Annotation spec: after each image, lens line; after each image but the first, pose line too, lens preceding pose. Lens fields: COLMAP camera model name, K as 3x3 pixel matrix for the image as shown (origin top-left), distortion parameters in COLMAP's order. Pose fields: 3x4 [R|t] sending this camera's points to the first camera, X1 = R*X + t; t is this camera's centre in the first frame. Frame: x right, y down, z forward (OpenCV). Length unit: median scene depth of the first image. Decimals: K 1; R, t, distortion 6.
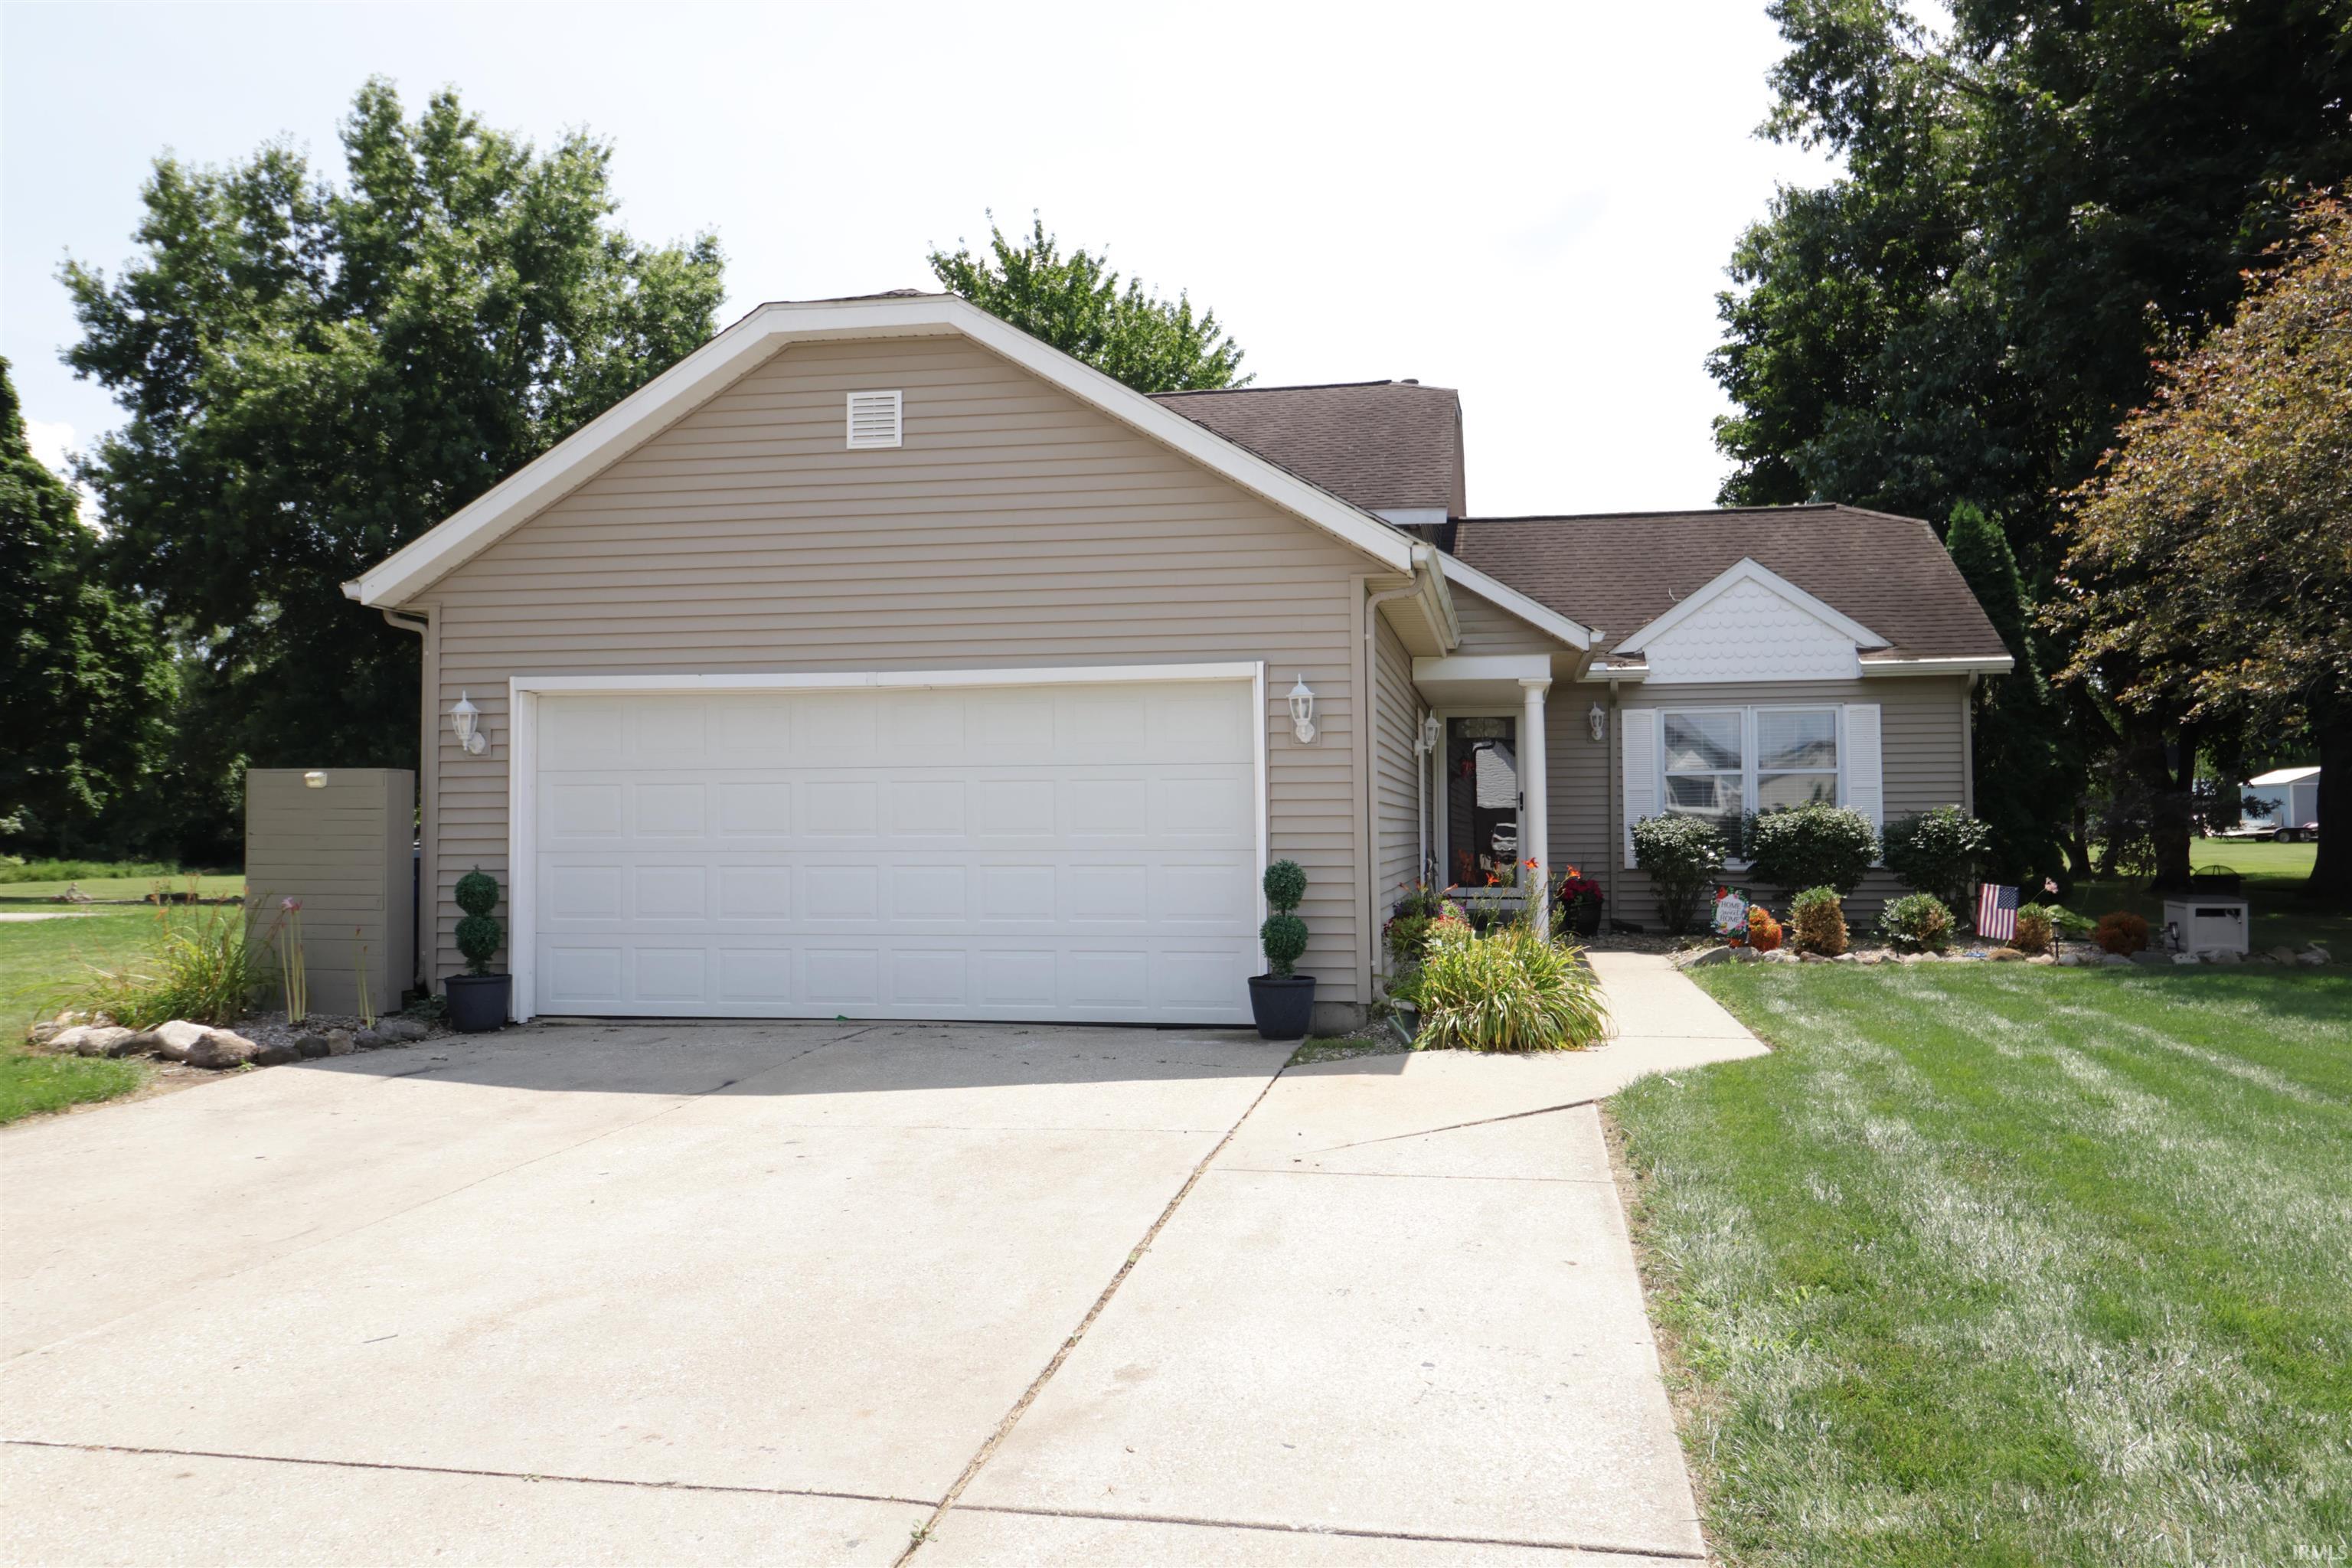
lens RADIAL K [[1767.3, 0, 1226.1], [0, 1767.3, 788.1], [0, 0, 1]] dist [0.013403, -0.006877]
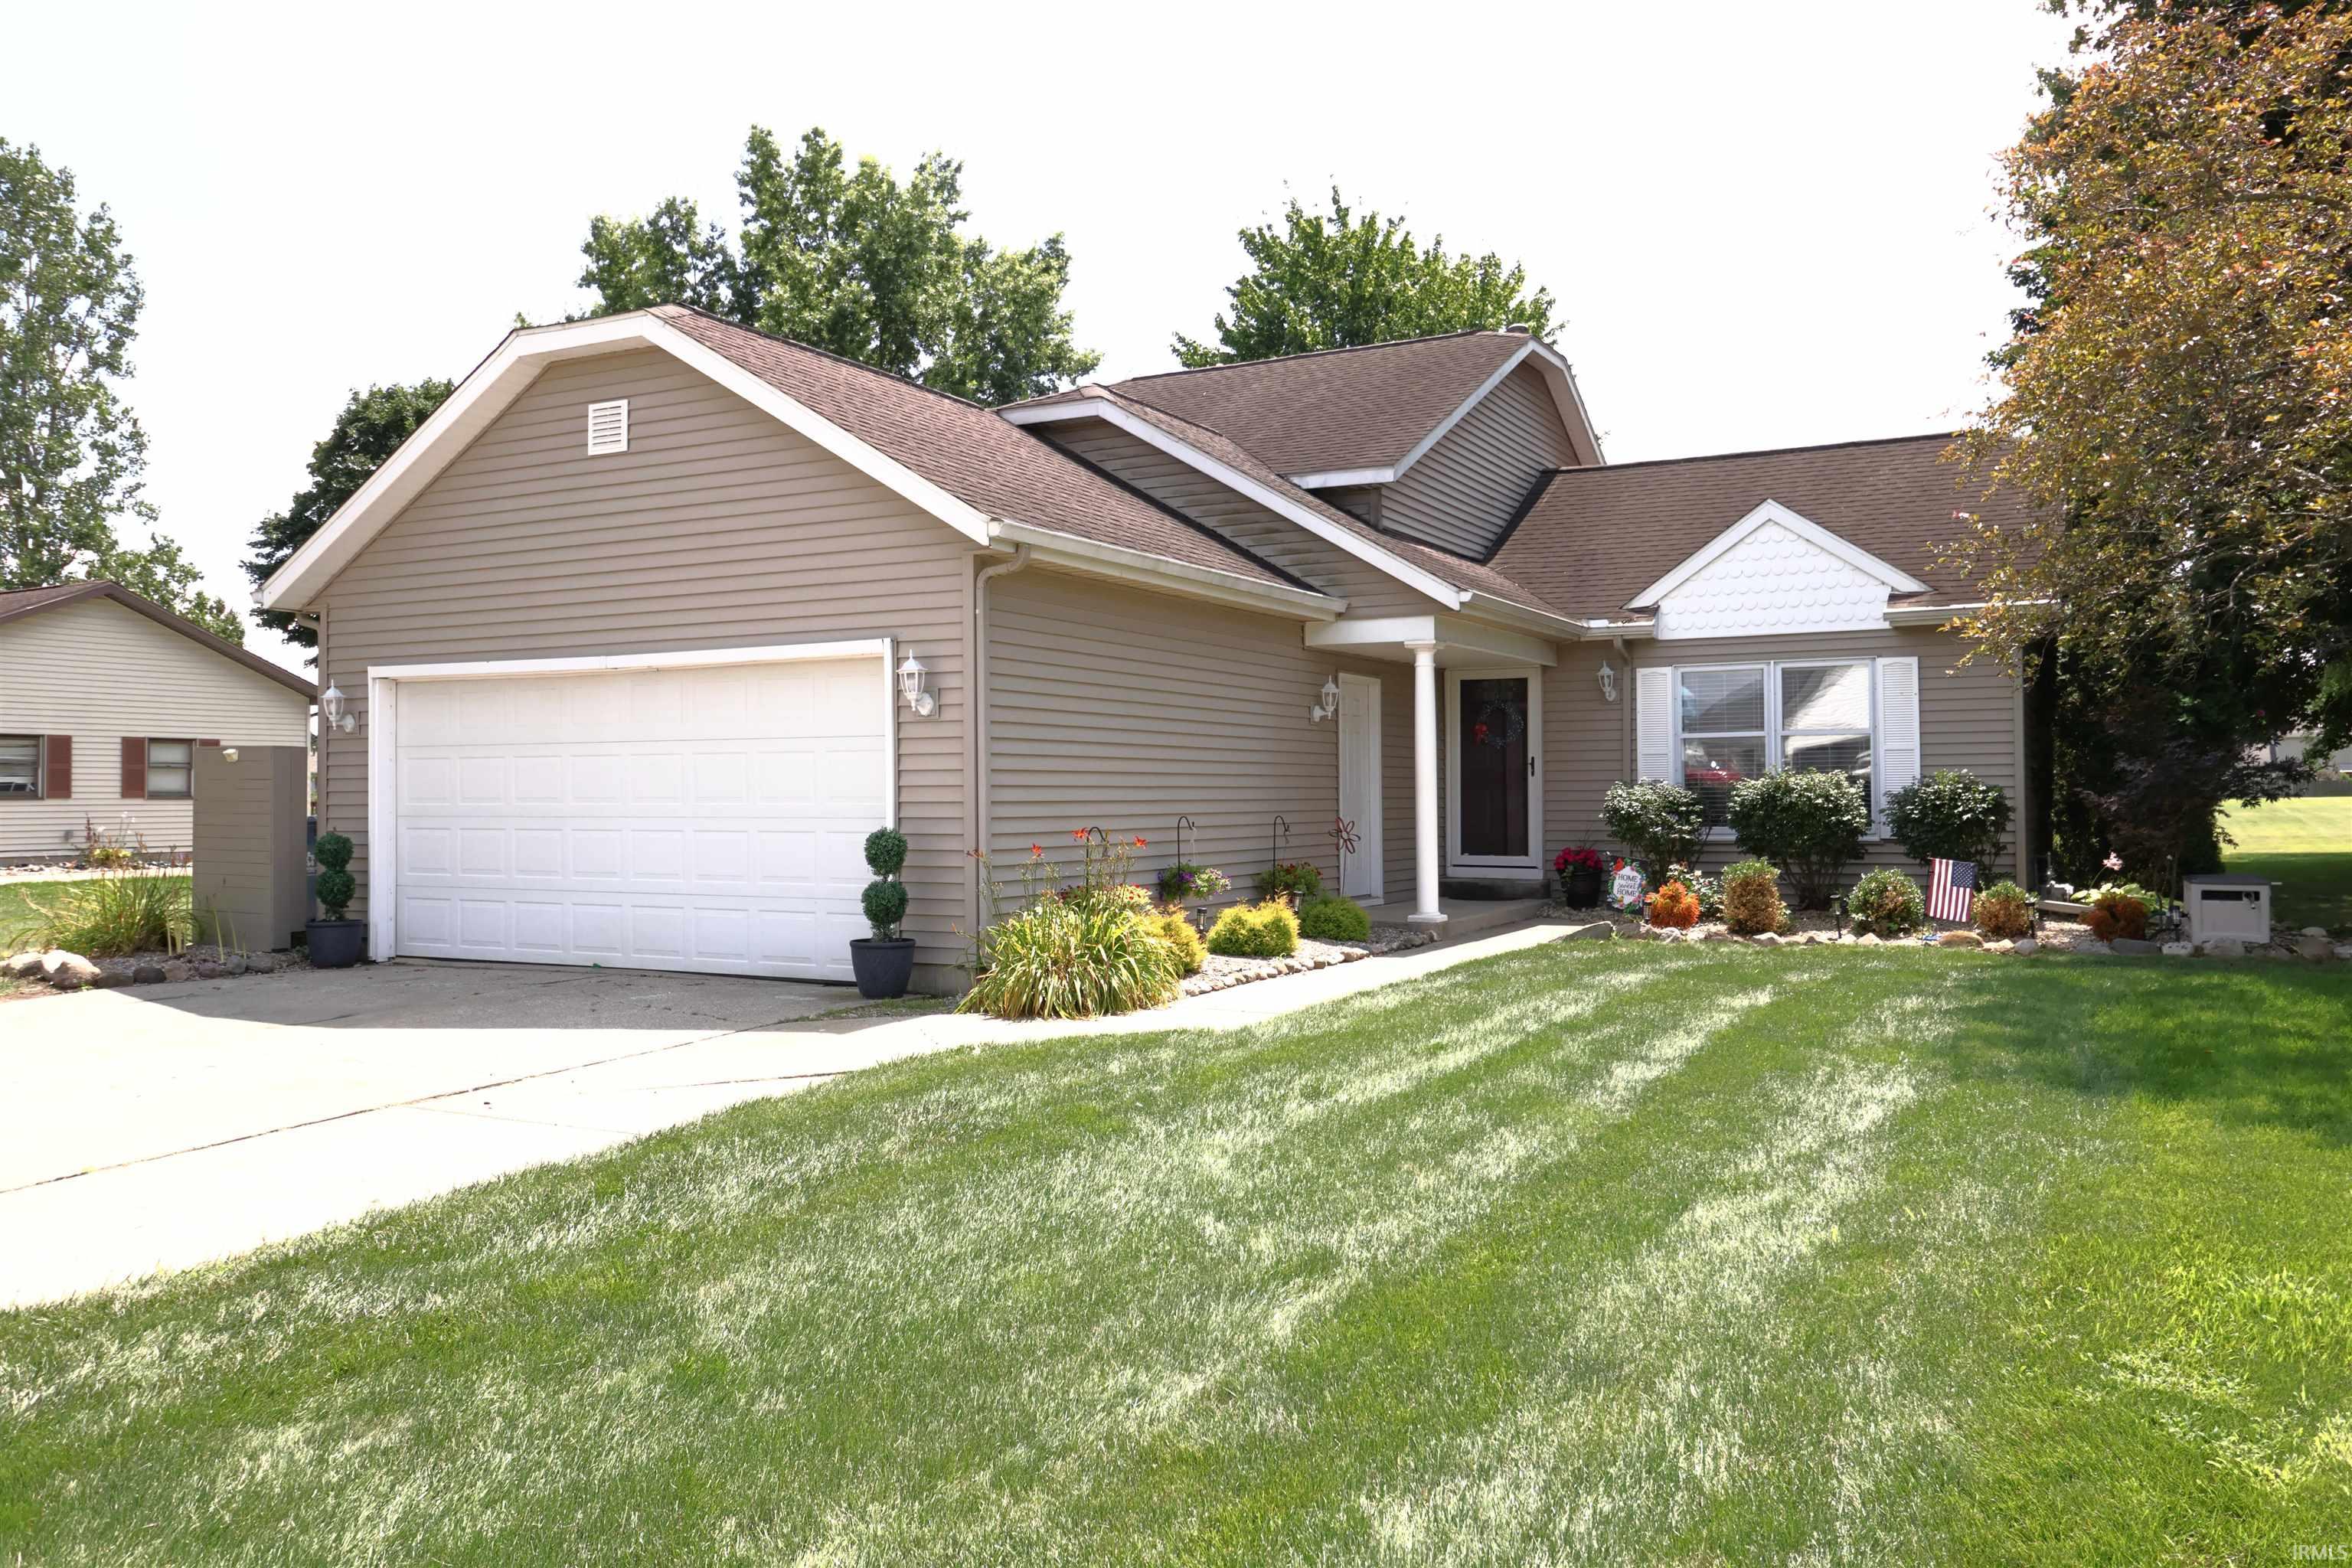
lens RADIAL K [[1767.3, 0, 1182.9], [0, 1767.3, 780.4], [0, 0, 1]] dist [0.013403, -0.006877]
pose [[0.950057, -0.001176, -0.312074, 0.291845], [0.006615, 0.999844, 0.016371, -0.001879], [0.312007, -0.017617, 0.949917, 0.032782]]
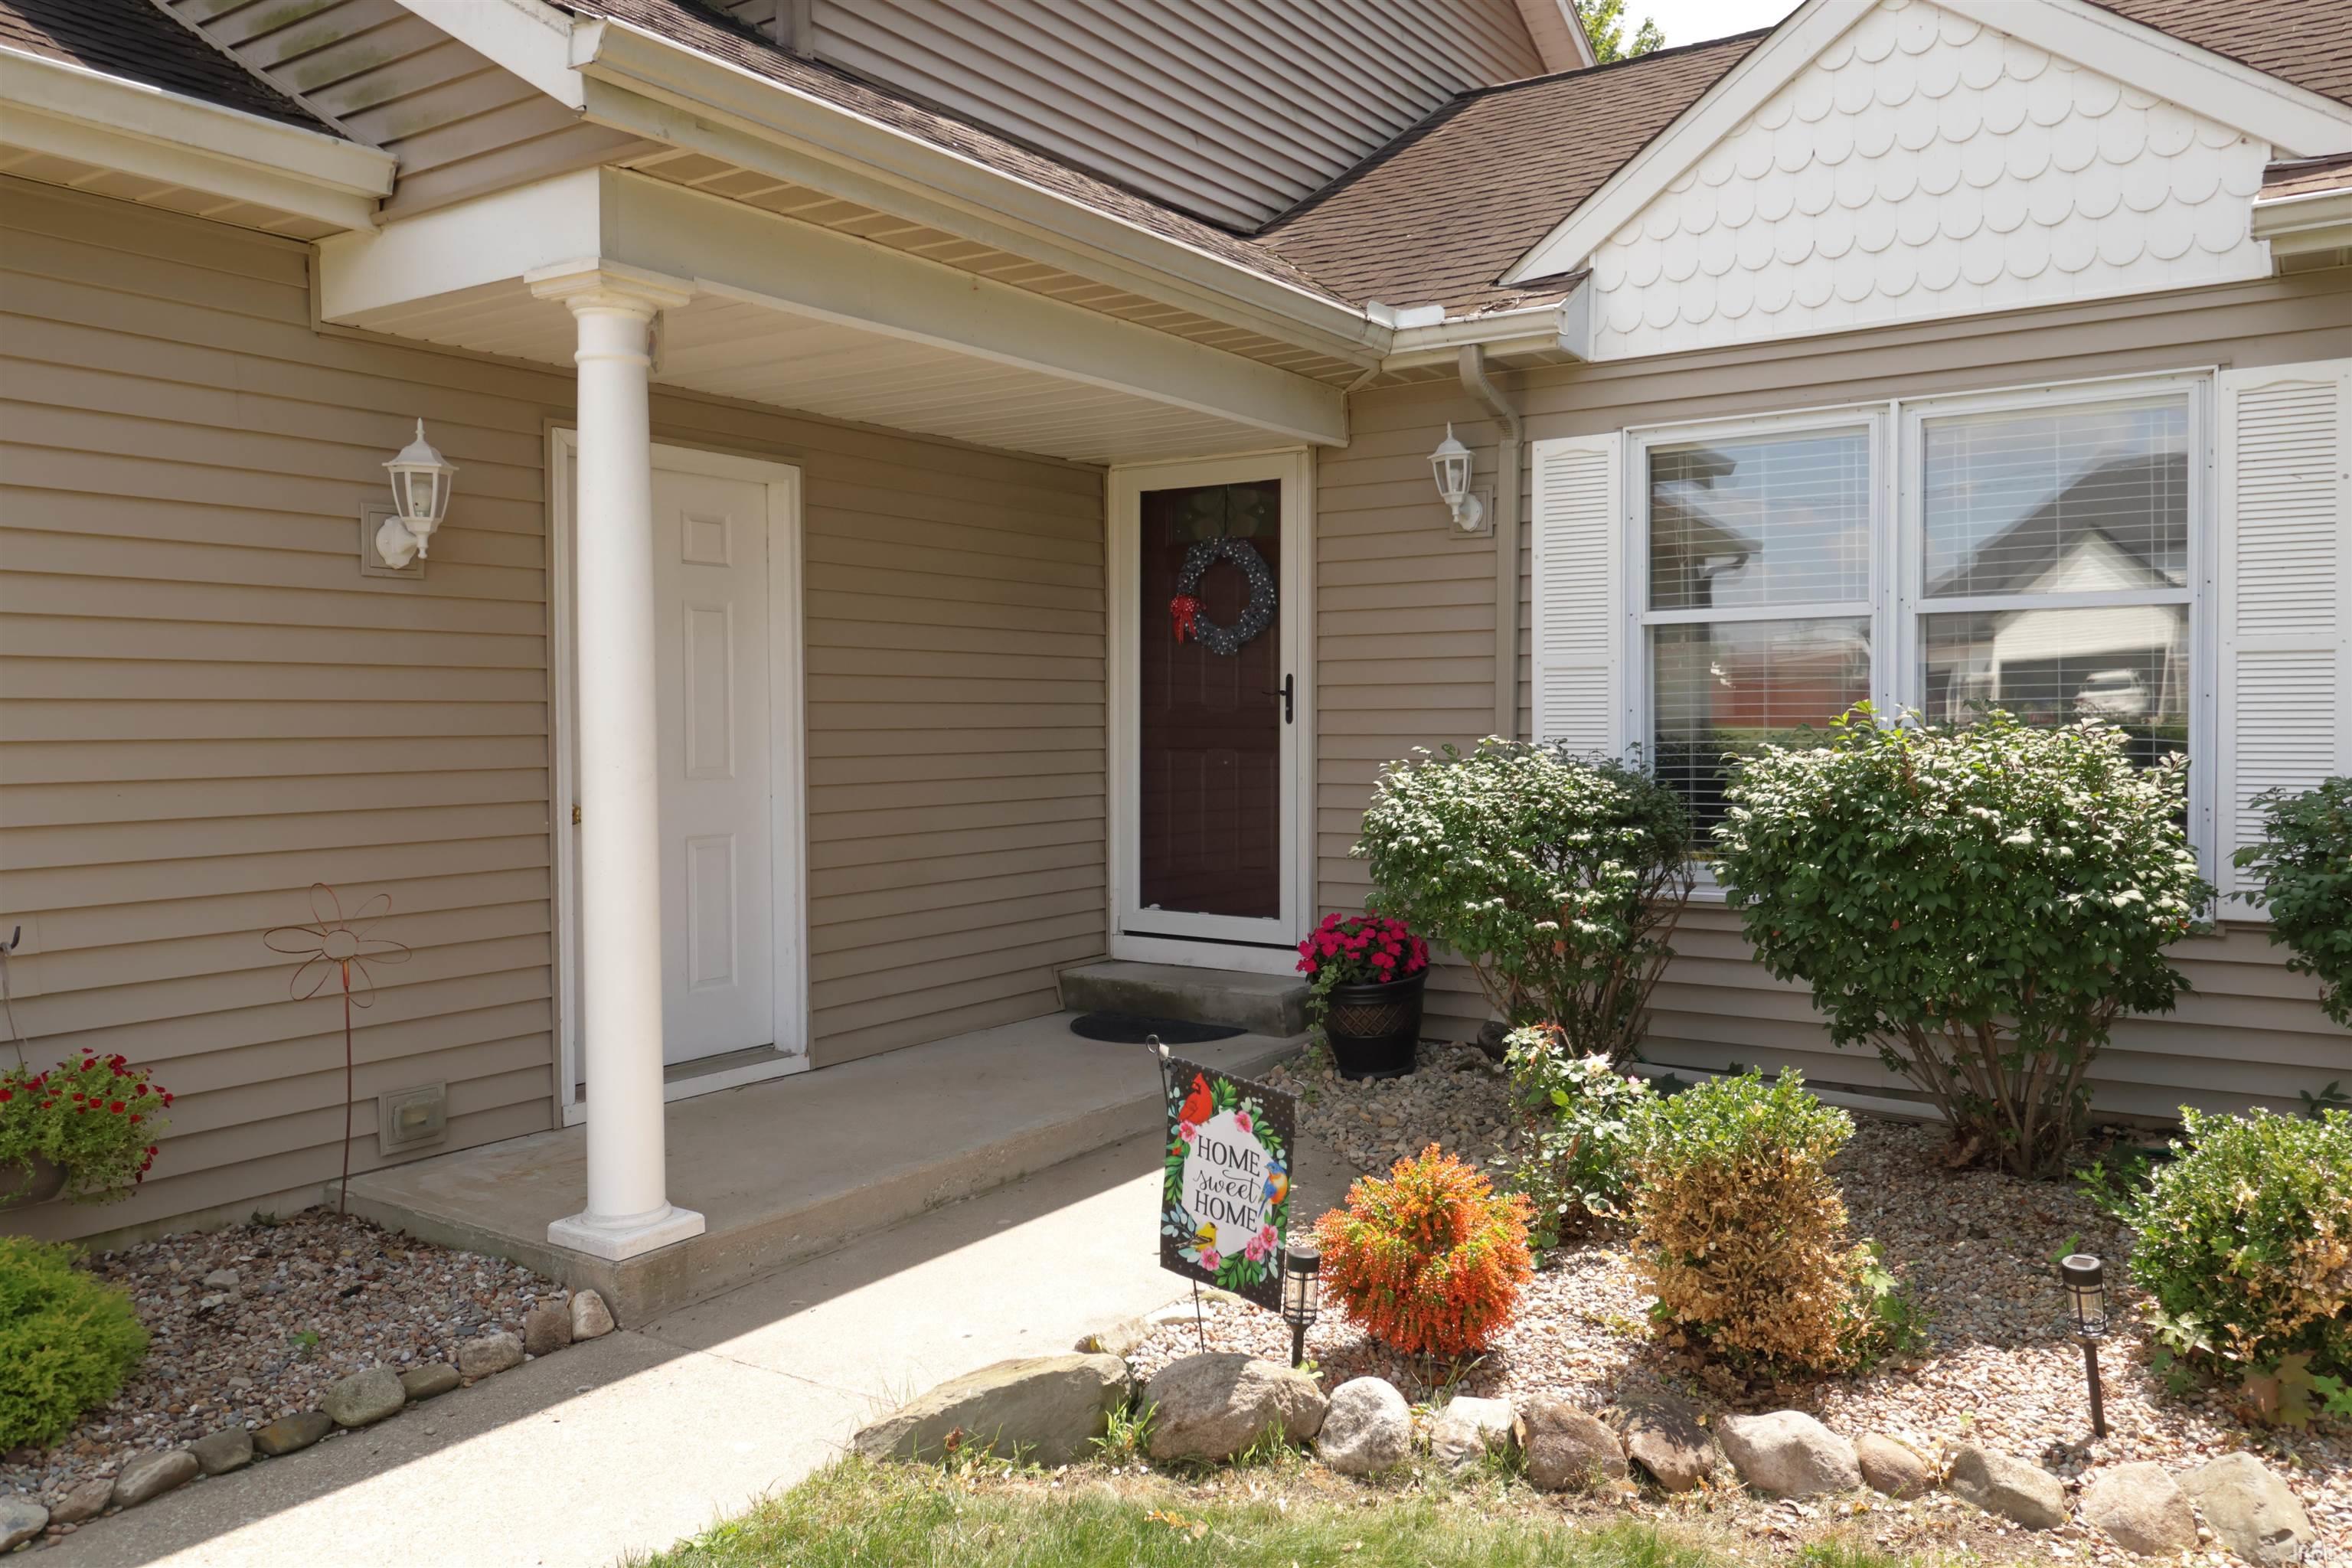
lens RADIAL K [[1767.3, 0, 1184.9], [0, 1767.3, 777.3], [0, 0, 1]] dist [0.013403, -0.006877]
pose [[0.913696, 0.016711, -0.406055, 0.309888], [0.008396, 0.998165, 0.059972, 0.001278], [0.406312, -0.058206, 0.911879, 0.650253]]
